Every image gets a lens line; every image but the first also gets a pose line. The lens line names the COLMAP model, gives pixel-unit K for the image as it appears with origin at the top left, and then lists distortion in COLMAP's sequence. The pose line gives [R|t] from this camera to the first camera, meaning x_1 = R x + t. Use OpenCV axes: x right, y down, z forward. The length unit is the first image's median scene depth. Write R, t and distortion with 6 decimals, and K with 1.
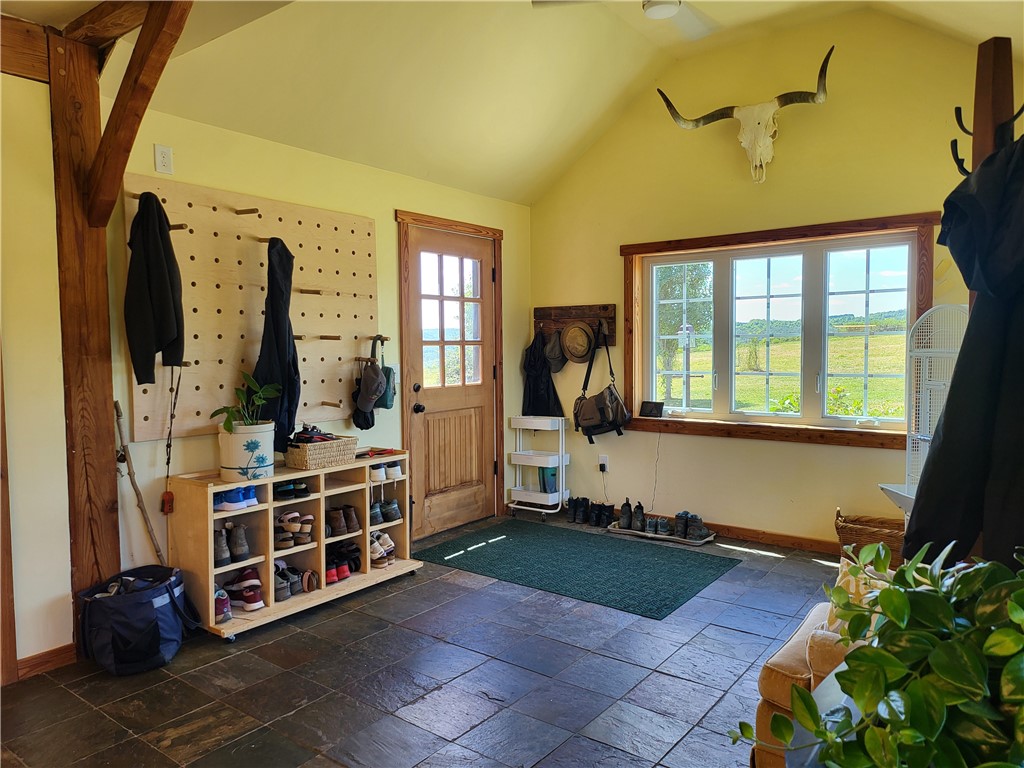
lens RADIAL K [[716.2, 0, 502.0], [0, 716.2, 388.5], [0, 0, 1]] dist [0.053275, -0.048987]
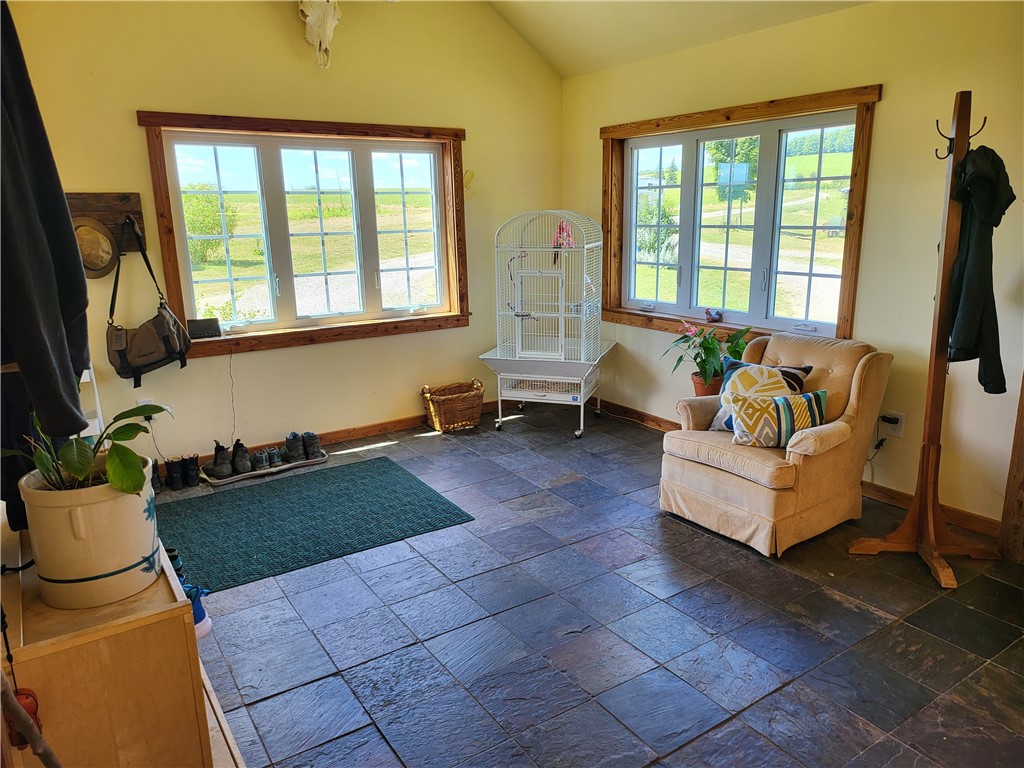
lens RADIAL K [[716.2, 0, 512.3], [0, 716.2, 377.7], [0, 0, 1]] dist [0.053275, -0.048987]
pose [[0.324387, -0.202686, 0.923954, -0.487131], [0.081953, 0.979123, 0.186016, -0.043739], [-0.942368, 0.015379, 0.334226, 0.439683]]
